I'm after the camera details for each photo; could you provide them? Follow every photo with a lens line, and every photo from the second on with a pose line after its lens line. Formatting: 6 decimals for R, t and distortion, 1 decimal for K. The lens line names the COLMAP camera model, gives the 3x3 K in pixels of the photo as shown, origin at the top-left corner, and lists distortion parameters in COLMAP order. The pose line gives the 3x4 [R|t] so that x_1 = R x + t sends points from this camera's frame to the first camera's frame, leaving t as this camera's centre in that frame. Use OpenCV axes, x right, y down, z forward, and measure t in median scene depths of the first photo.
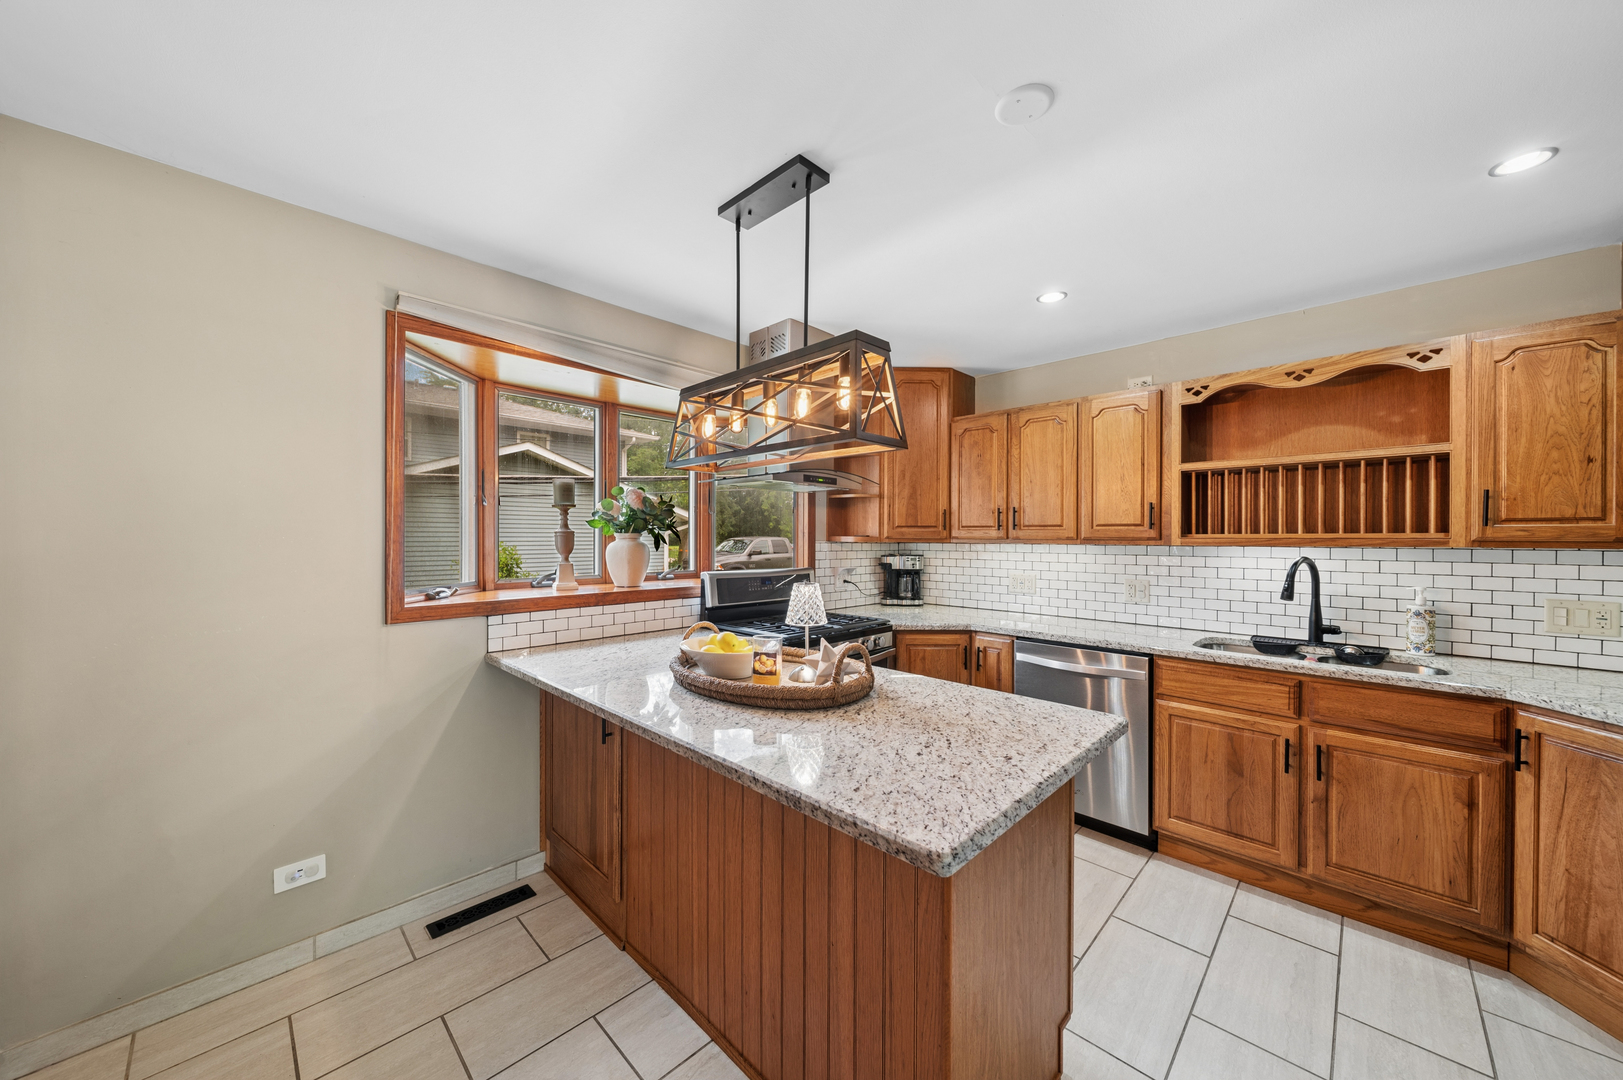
lens RADIAL K [[572.1, 0, 813.9], [0, 572.1, 541.5], [0, 0, 1]] dist [-0.000099, -0.001891]
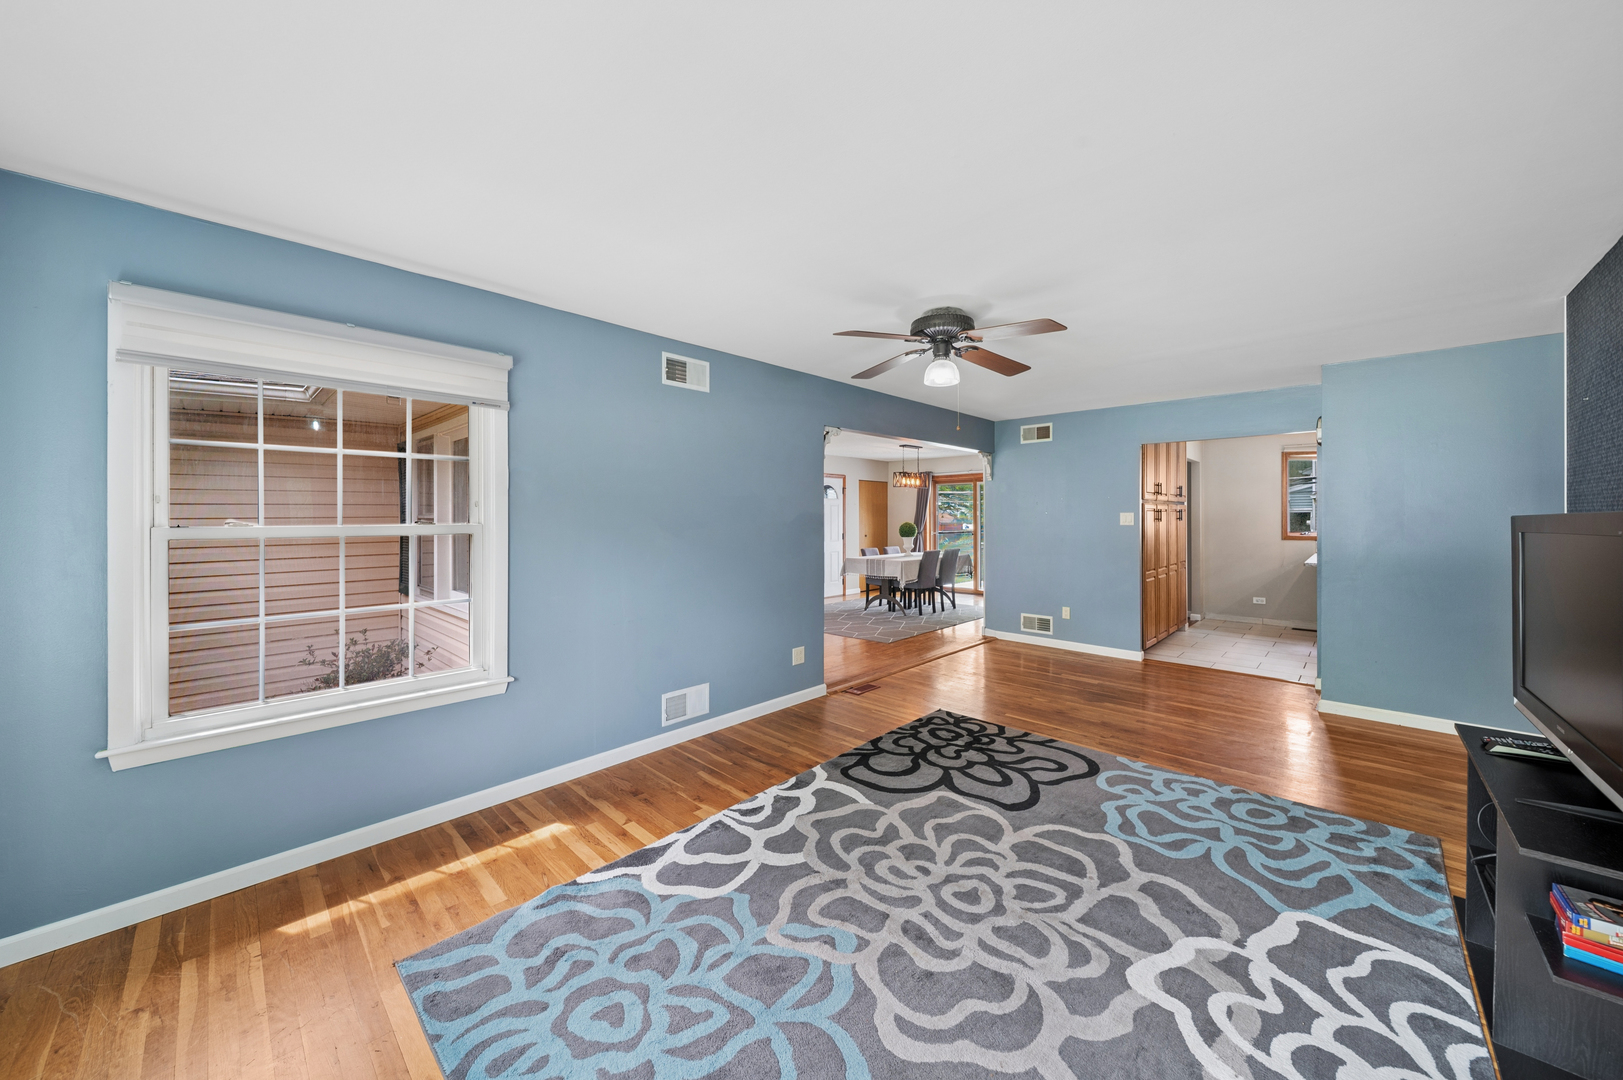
lens RADIAL K [[582.6, 0, 809.6], [0, 582.6, 516.6], [0, 0, 1]] dist [-0.002275, -0.000327]
pose [[0.005449, -0.004129, -0.999977, 2.365097], [-0.007549, 0.999963, -0.004170, 0.029073], [0.999957, 0.007572, 0.005417, -1.625645]]
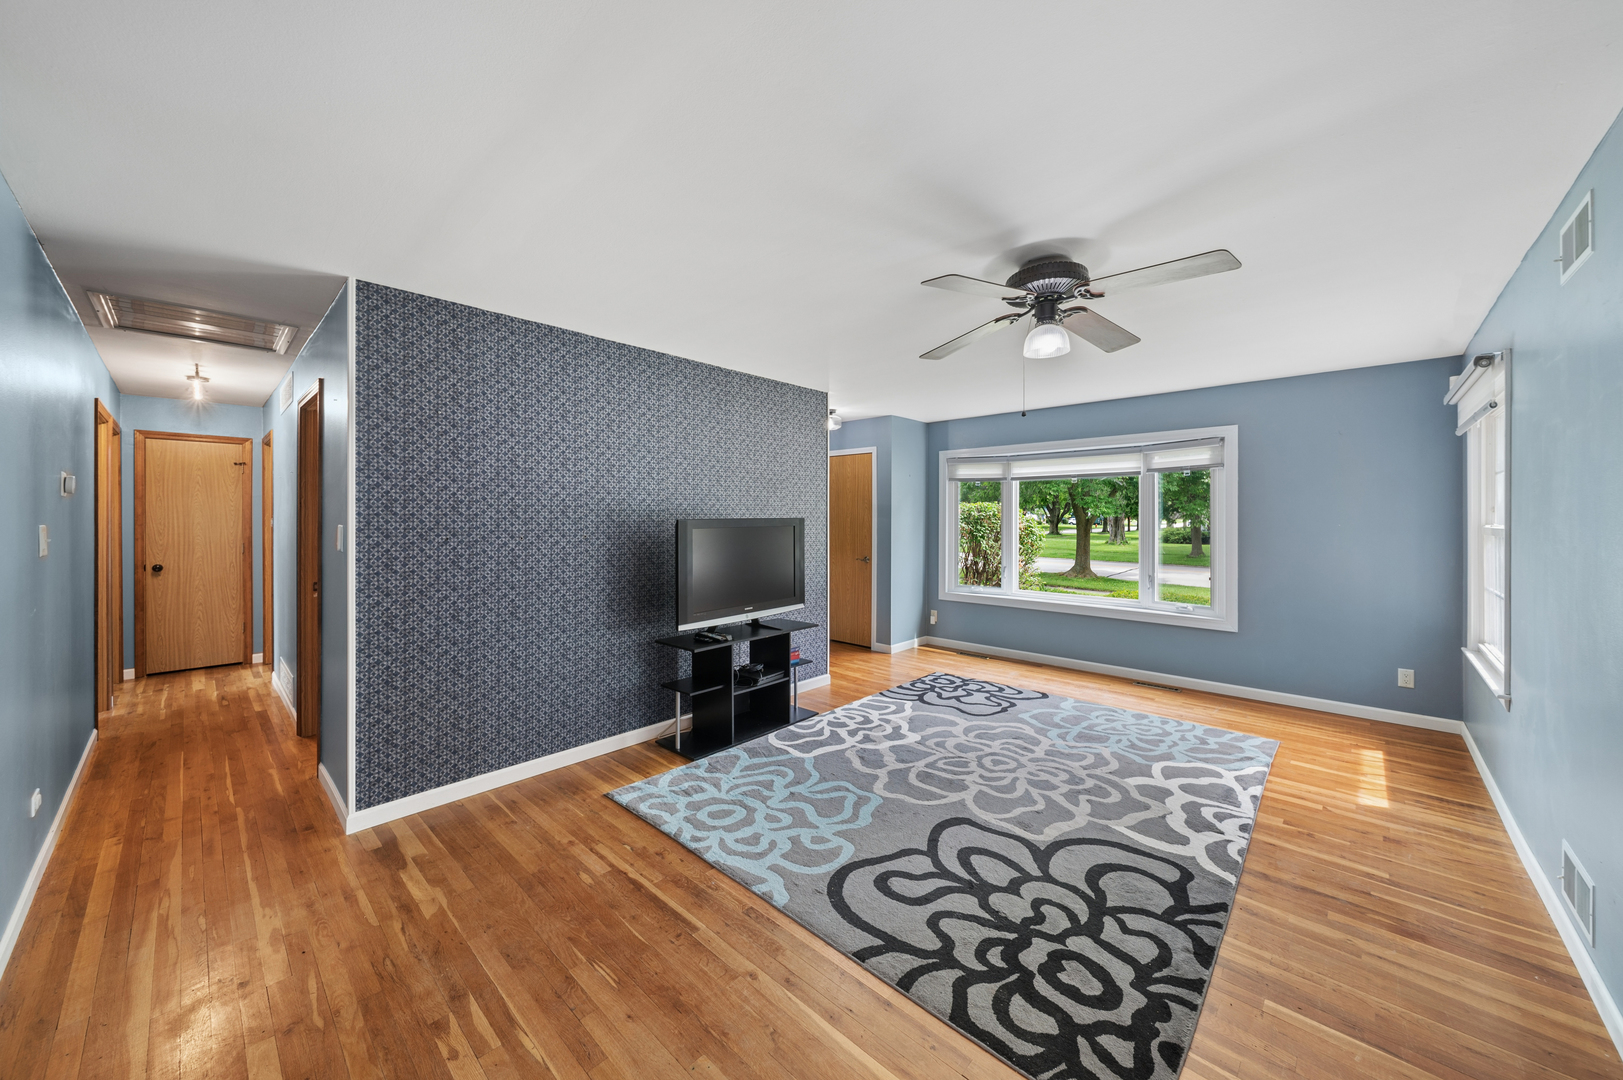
lens RADIAL K [[582.6, 0, 809.6], [0, 582.6, 516.6], [0, 0, 1]] dist [-0.002275, -0.000327]
pose [[-0.013796, -0.001676, 0.999903, 0.133013], [0.006772, 0.999976, 0.001769, 0.008723], [-0.999882, 0.006796, -0.013784, -0.919250]]
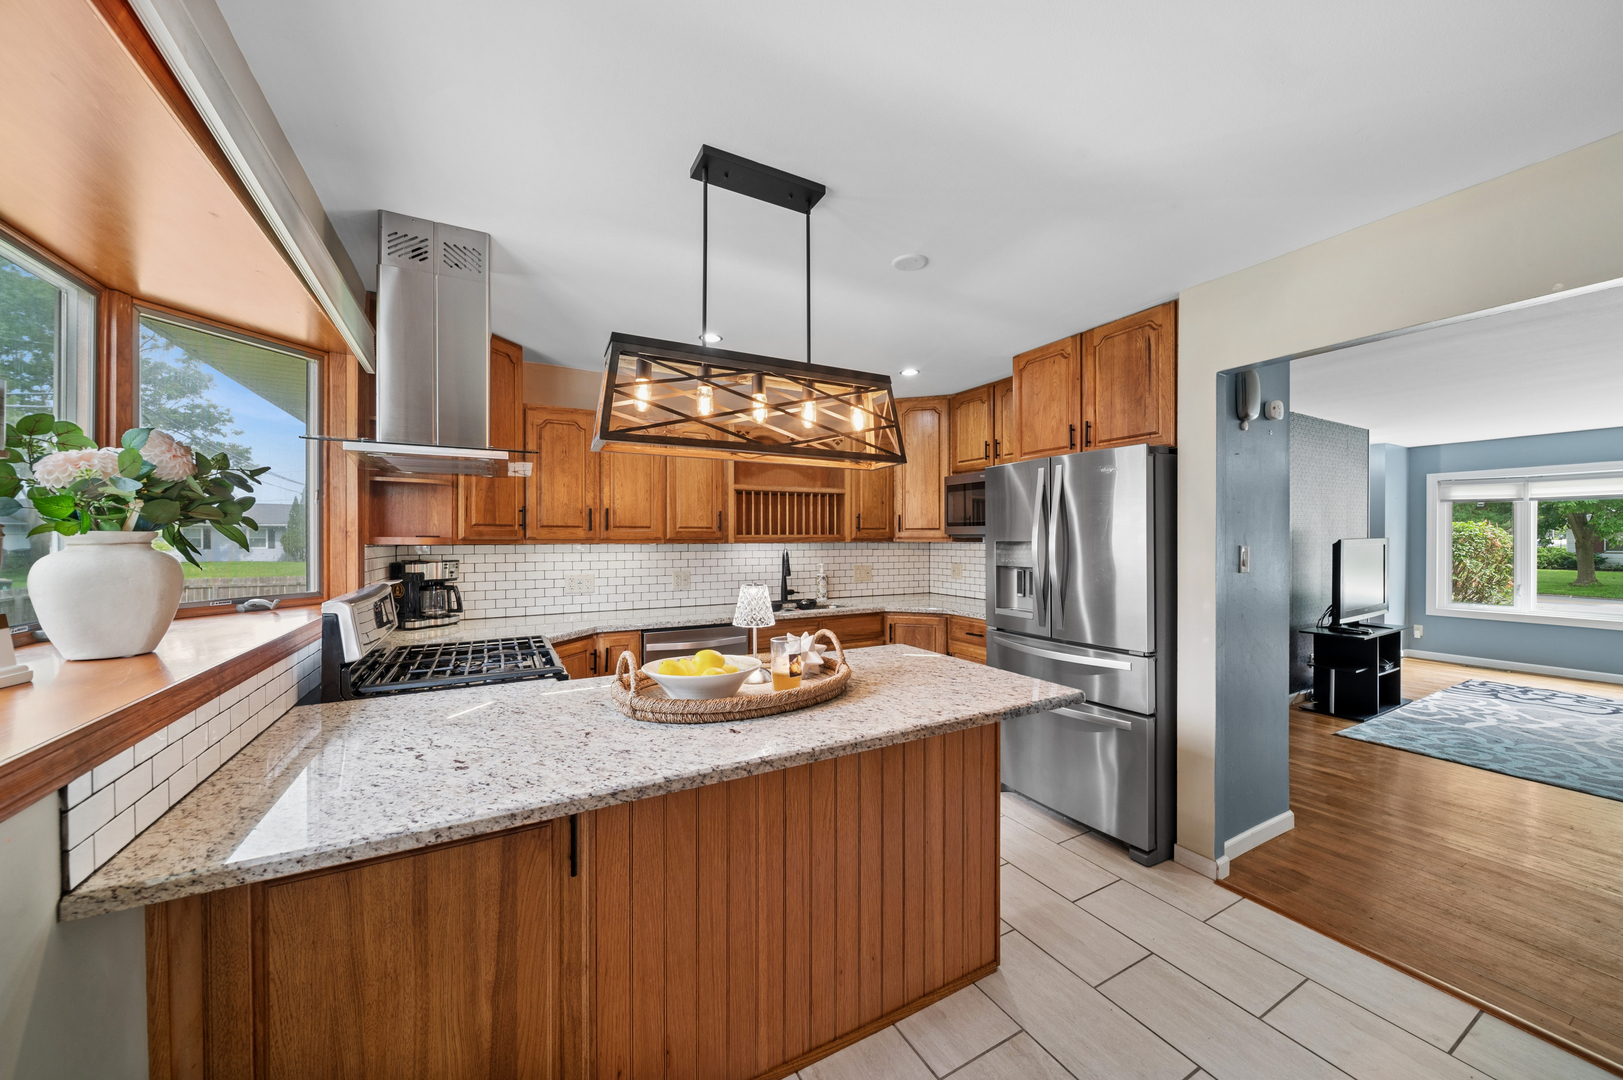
lens RADIAL K [[572.1, 0, 813.9], [0, 572.1, 541.5], [0, 0, 1]] dist [-0.000099, -0.001891]
pose [[0.293417, -0.009960, 0.955933, -0.697136], [0.009557, 0.999926, 0.007485, -0.006148], [-0.955937, 0.006940, 0.293491, 0.453897]]
